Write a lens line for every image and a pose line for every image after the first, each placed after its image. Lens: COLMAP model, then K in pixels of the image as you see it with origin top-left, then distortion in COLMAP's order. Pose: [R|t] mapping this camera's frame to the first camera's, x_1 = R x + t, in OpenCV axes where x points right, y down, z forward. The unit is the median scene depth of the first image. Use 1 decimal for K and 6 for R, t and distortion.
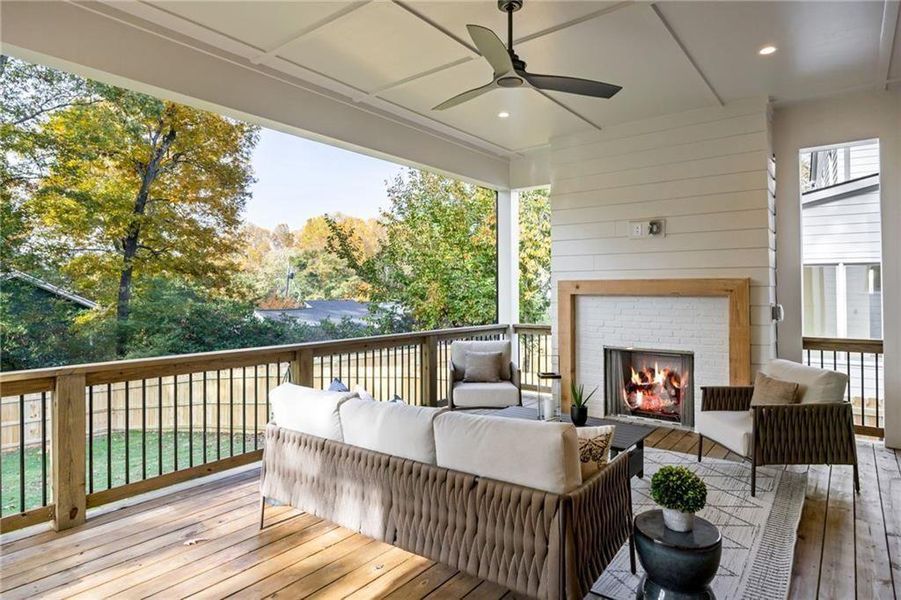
lens RADIAL K [[499.1, 0, 447.6], [0, 499.1, 283.3], [0, 0, 1]] dist [-0.006070, -0.001555]
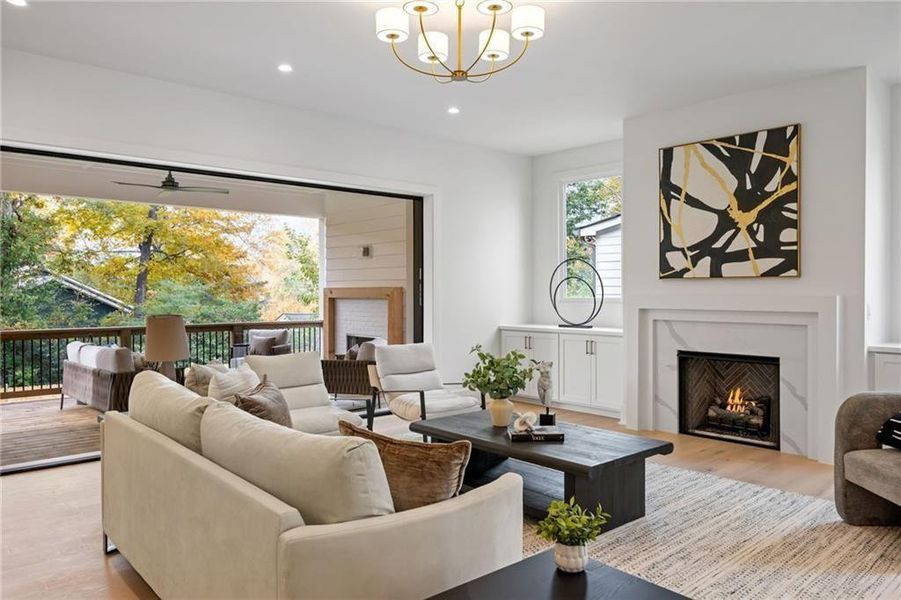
lens RADIAL K [[612.9, 0, 452.8], [0, 612.9, 298.7], [0, 0, 1]] dist [0.000904, -0.001163]
pose [[0.987002, 0.004459, -0.160643, 0.924856], [-0.001107, 0.999780, 0.020948, -0.012762], [0.160701, -0.020498, 0.986790, -0.693968]]
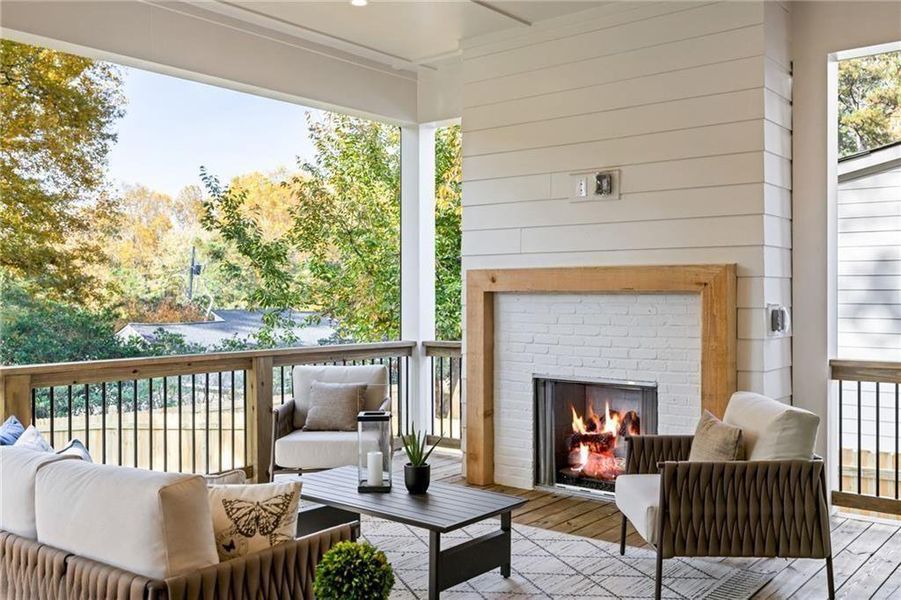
lens RADIAL K [[817.4, 0, 448.7], [0, 817.4, 300.3], [0, 0, 1]] dist [-0.016870, 0.000000]
pose [[0.999803, 0.000983, -0.019836, 0.235671], [-0.000549, 0.999760, 0.021883, 0.011039], [0.019853, -0.021868, 0.999564, -0.022830]]
